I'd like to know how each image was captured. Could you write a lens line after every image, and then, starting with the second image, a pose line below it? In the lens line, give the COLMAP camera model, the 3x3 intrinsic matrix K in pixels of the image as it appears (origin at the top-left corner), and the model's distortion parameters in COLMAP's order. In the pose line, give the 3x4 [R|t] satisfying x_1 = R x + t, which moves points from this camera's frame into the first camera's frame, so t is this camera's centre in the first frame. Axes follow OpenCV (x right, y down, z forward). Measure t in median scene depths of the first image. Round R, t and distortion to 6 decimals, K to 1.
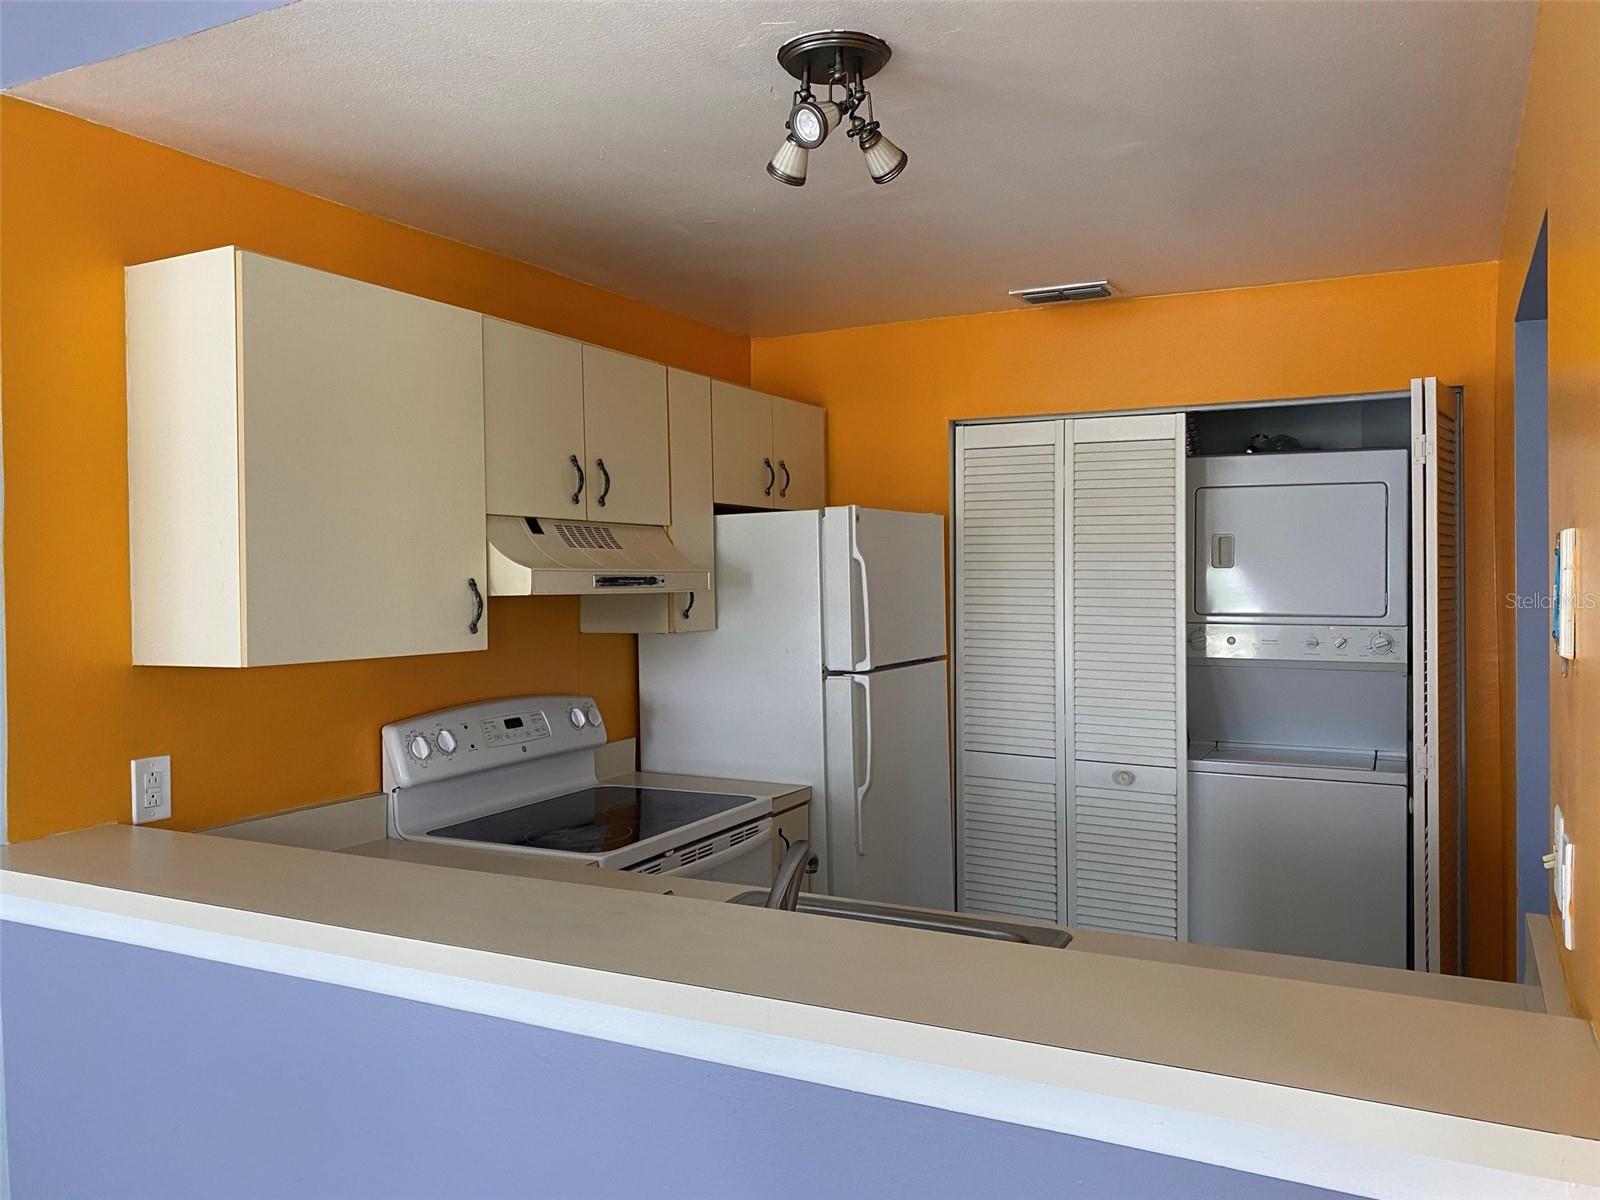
lens RADIAL K [[1274.9, 0, 800.0], [0, 1274.9, 600.0], [0, 0, 1]] dist [0.116141, -0.188912]
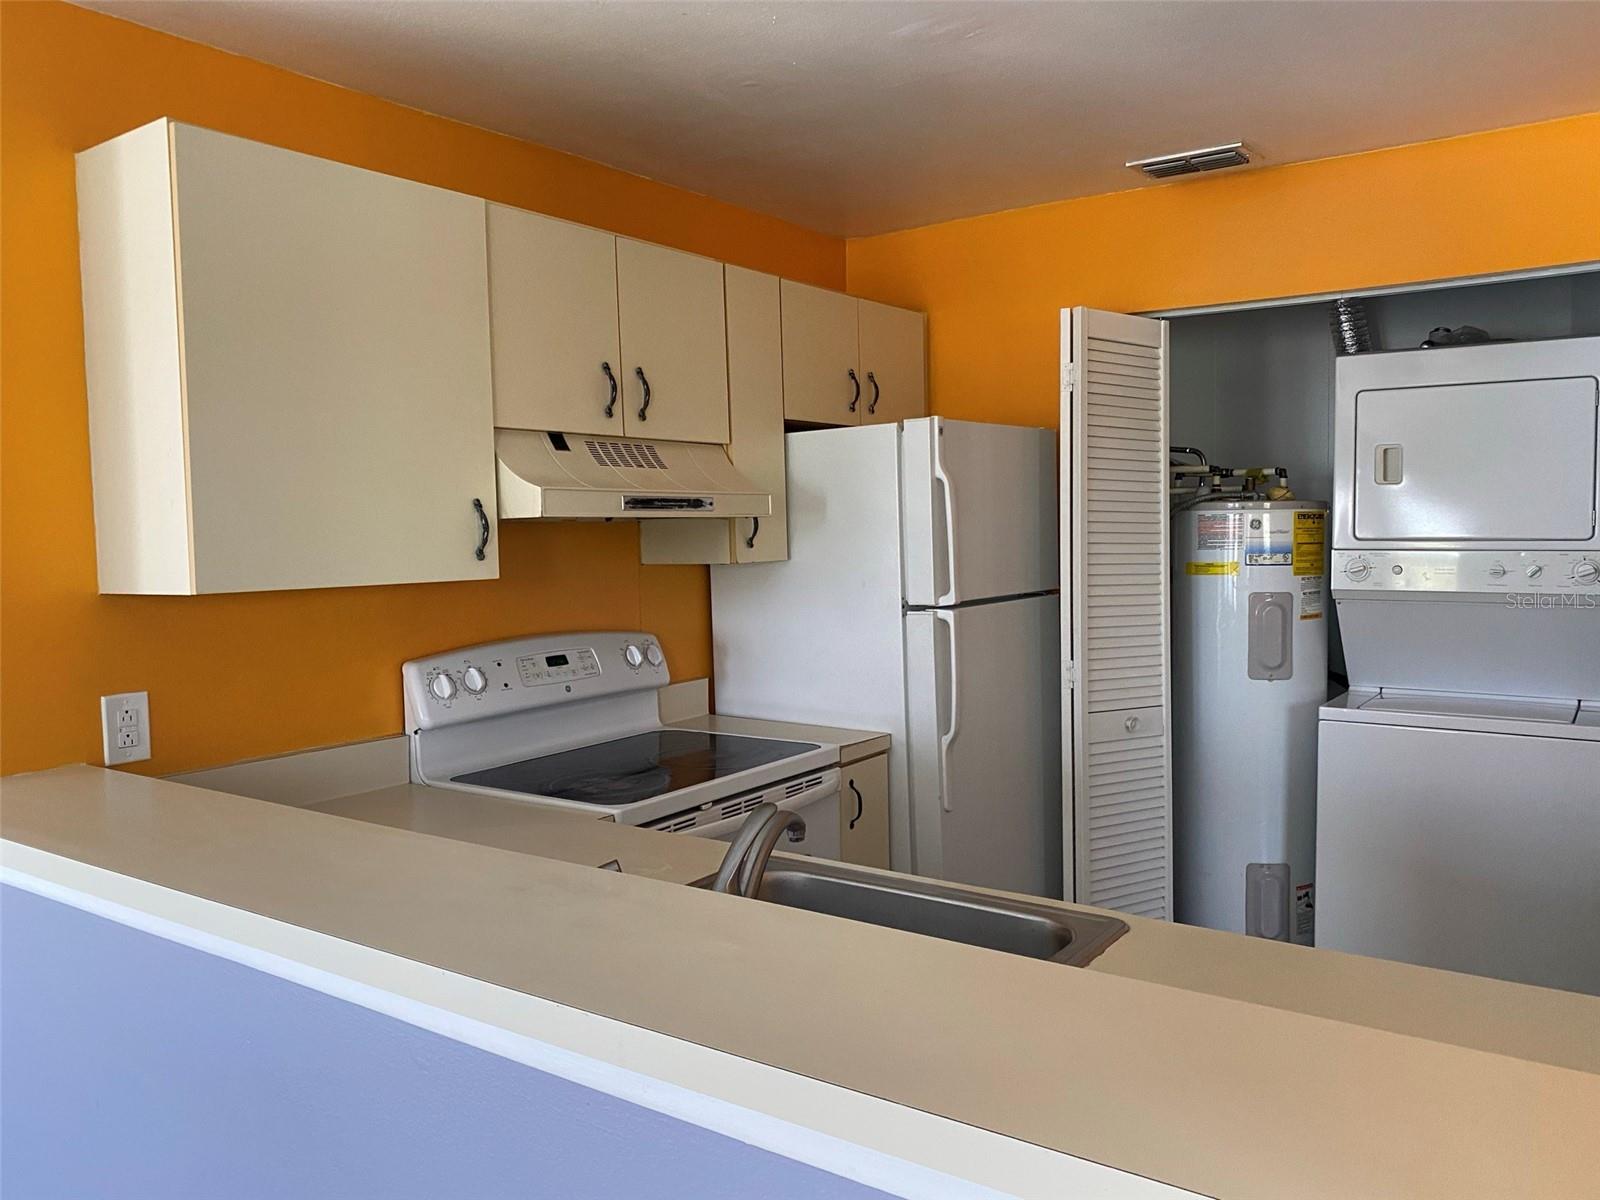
lens RADIAL K [[1274.9, 0, 800.0], [0, 1274.9, 600.0], [0, 0, 1]] dist [0.116141, -0.188912]
pose [[0.990098, -0.000981, -0.140377, 0.078133], [0.007186, 0.999019, 0.043703, 0.013545], [0.140197, -0.044279, 0.989133, 0.118283]]
